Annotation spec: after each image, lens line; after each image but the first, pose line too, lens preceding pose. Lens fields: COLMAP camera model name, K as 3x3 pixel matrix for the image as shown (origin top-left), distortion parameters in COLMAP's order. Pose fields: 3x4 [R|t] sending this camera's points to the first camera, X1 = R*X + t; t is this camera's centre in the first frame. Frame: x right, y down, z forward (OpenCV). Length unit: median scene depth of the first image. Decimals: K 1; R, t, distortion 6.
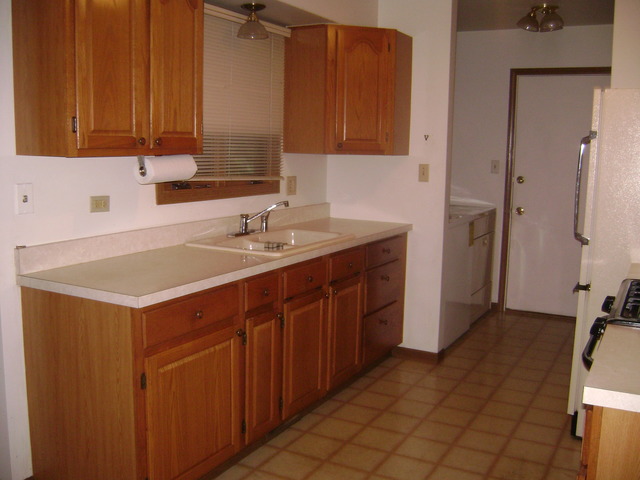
lens RADIAL K [[665.9, 0, 309.7], [0, 665.9, 238.7], [0, 0, 1]] dist [-0.156350, 0.120920]
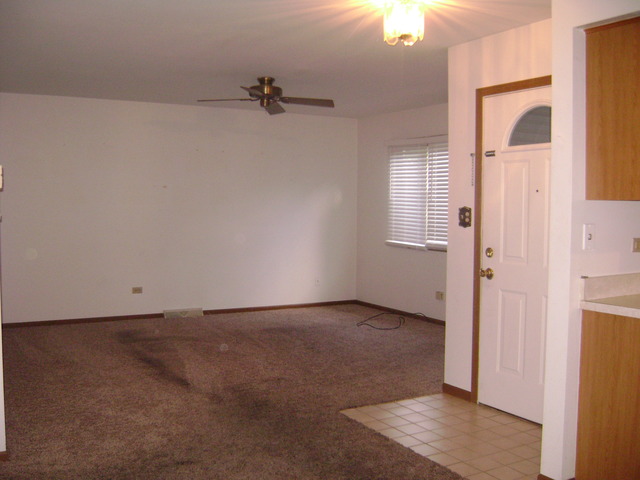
lens RADIAL K [[665.9, 0, 309.7], [0, 665.9, 238.7], [0, 0, 1]] dist [-0.156350, 0.120920]
pose [[0.856760, 0.011844, -0.515579, -0.213018], [-0.061329, 0.994982, -0.079056, 0.054160], [0.512056, 0.099352, 0.853187, -0.224809]]
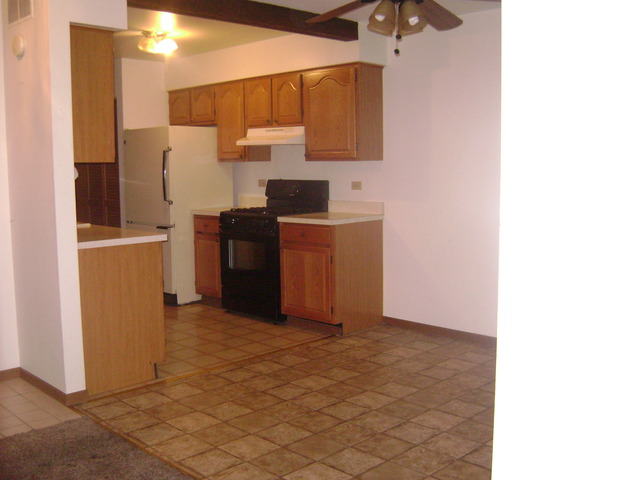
lens RADIAL K [[665.9, 0, 309.7], [0, 665.9, 238.7], [0, 0, 1]] dist [-0.156350, 0.120920]
pose [[0.268303, -0.128552, 0.954719, -1.390387], [0.147753, 0.984821, 0.091082, -0.007863], [-0.951936, 0.116624, 0.283224, 0.046116]]
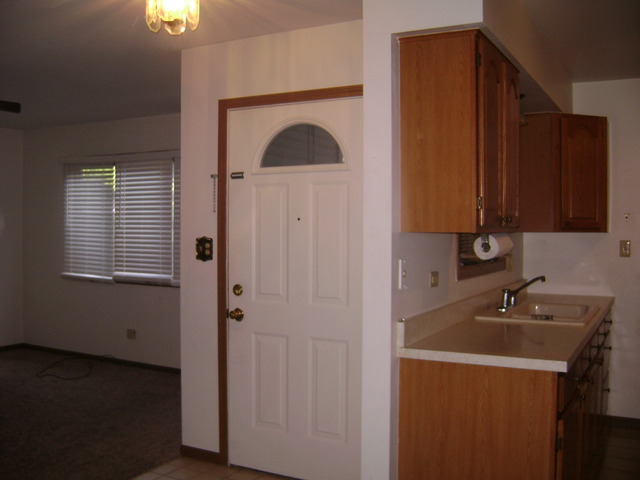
lens RADIAL K [[665.9, 0, 309.7], [0, 665.9, 238.7], [0, 0, 1]] dist [-0.156350, 0.120920]
pose [[0.999865, -0.015387, 0.005736, -0.479392], [0.015985, 0.991973, -0.125436, 0.010950], [-0.003760, 0.125511, 0.992085, -0.051163]]
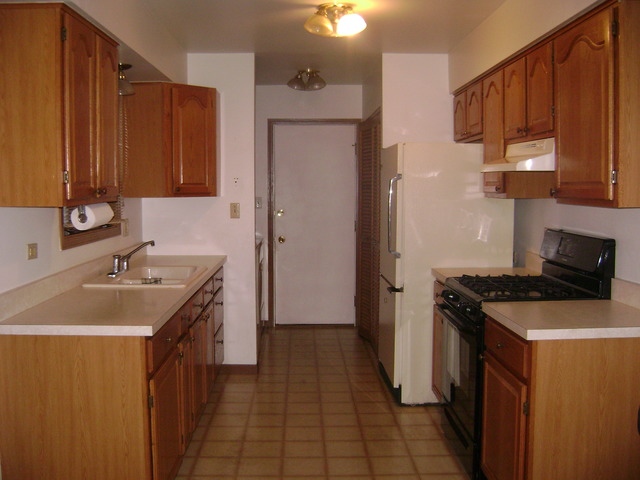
lens RADIAL K [[665.9, 0, 309.7], [0, 665.9, 238.7], [0, 0, 1]] dist [-0.156350, 0.120920]
pose [[0.867393, -0.059631, 0.494037, -0.408361], [0.086787, 0.995707, -0.032190, -0.001760], [-0.489997, 0.070798, 0.868845, -0.103897]]
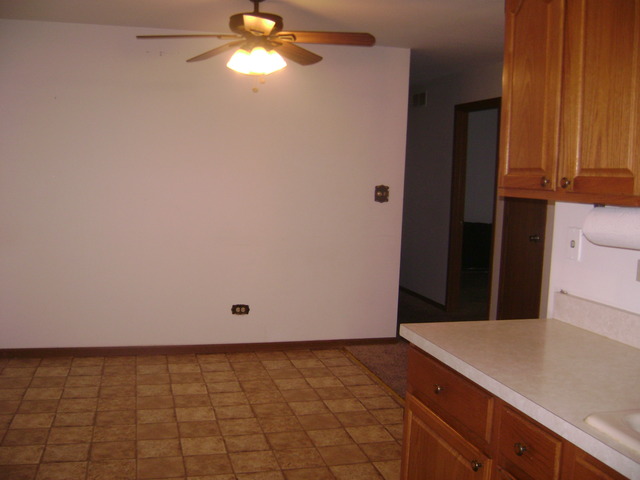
lens RADIAL K [[665.9, 0, 309.7], [0, 665.9, 238.7], [0, 0, 1]] dist [-0.156350, 0.120920]
pose [[-0.716690, 0.028813, -0.696797, 0.404530], [-0.141098, 0.972492, 0.185339, -0.154383], [0.682970, 0.231147, -0.692909, 1.127097]]
